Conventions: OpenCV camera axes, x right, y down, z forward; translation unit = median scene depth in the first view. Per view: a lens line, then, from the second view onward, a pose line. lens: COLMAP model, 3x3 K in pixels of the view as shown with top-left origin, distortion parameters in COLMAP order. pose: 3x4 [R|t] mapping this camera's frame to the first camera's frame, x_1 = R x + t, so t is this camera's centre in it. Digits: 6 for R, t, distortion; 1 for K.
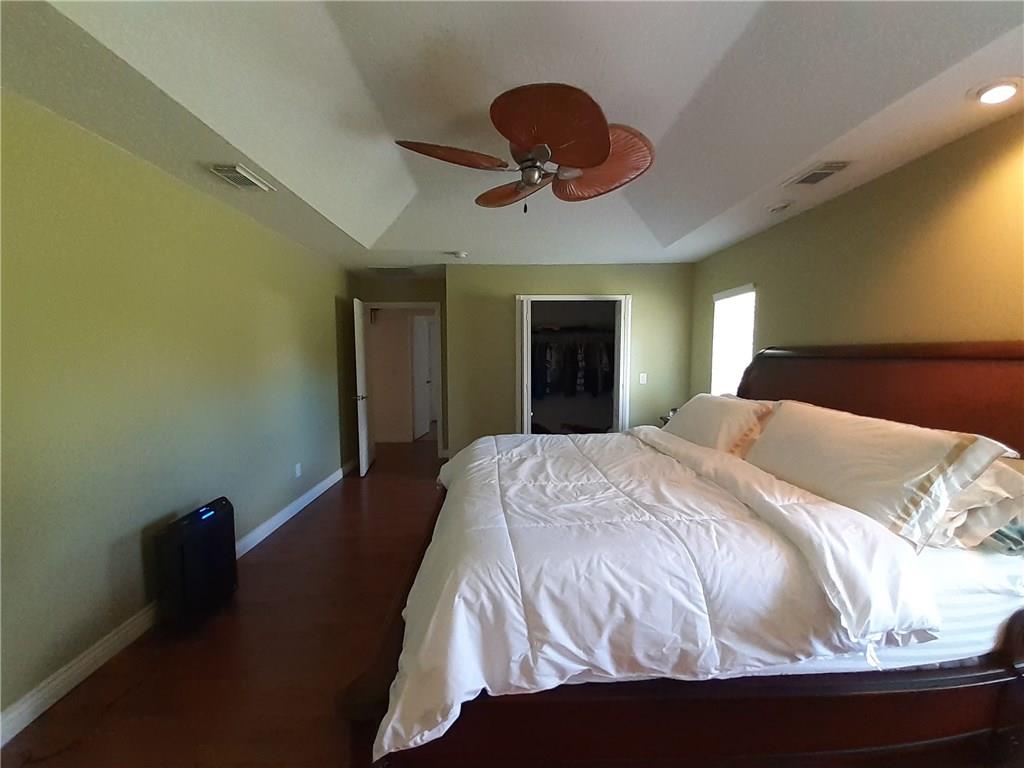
lens RADIAL K [[402.9, 0, 507.2], [0, 402.9, 387.7], [0, 0, 1]] dist [0.023999, -0.016905]
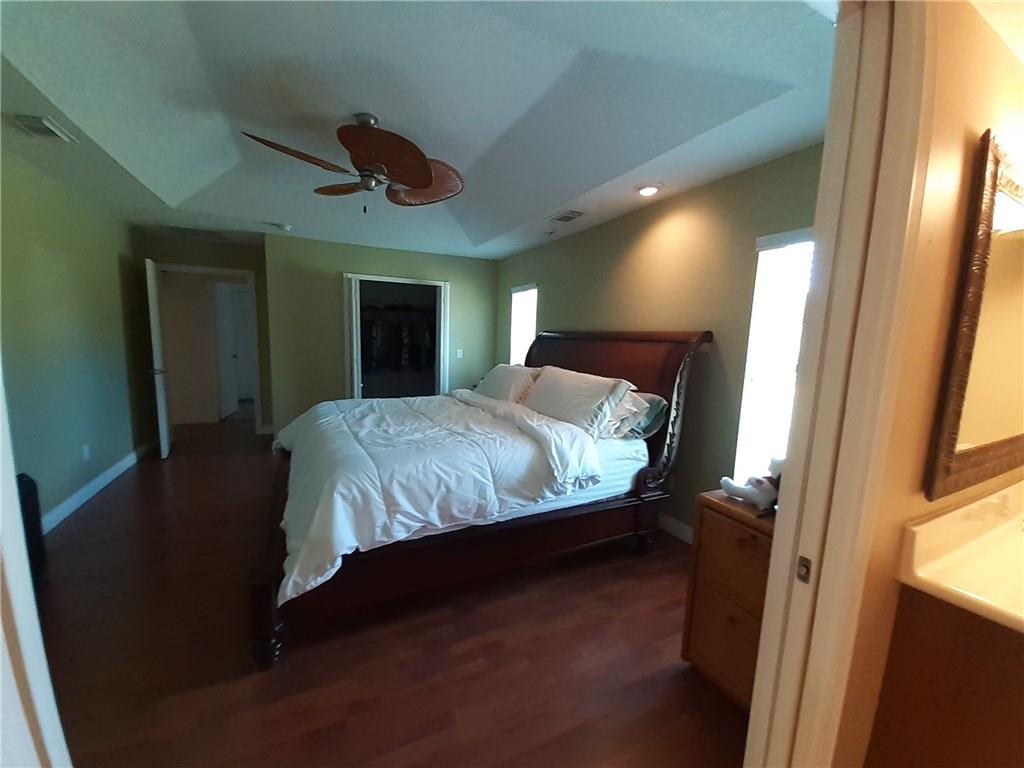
lens RADIAL K [[402.9, 0, 507.2], [0, 402.9, 387.7], [0, 0, 1]] dist [0.023999, -0.016905]
pose [[0.906107, -0.024020, 0.422367, -0.119247], [0.001944, 0.998613, 0.052620, 0.041830], [-0.423045, -0.046858, 0.904896, -0.401962]]
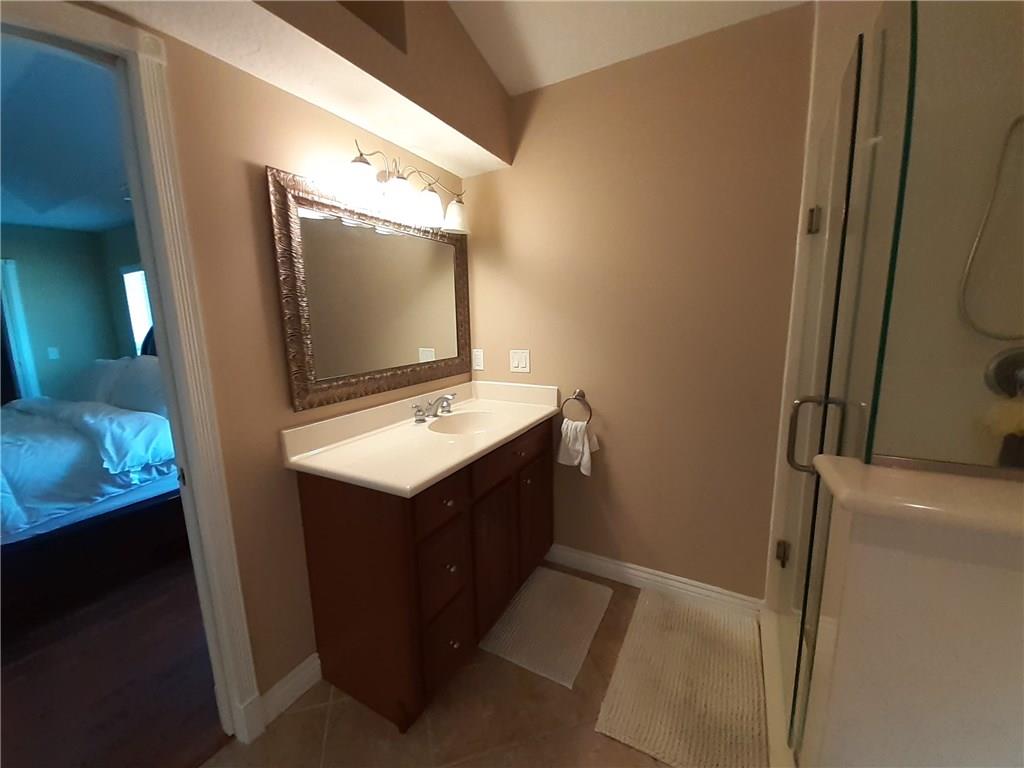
lens RADIAL K [[402.9, 0, 507.2], [0, 402.9, 387.7], [0, 0, 1]] dist [0.023999, -0.016905]
pose [[0.501562, -0.155816, 0.850974, 0.148126], [0.098531, 0.987535, 0.122747, 0.117040], [-0.859492, 0.022281, 0.510663, -0.966056]]
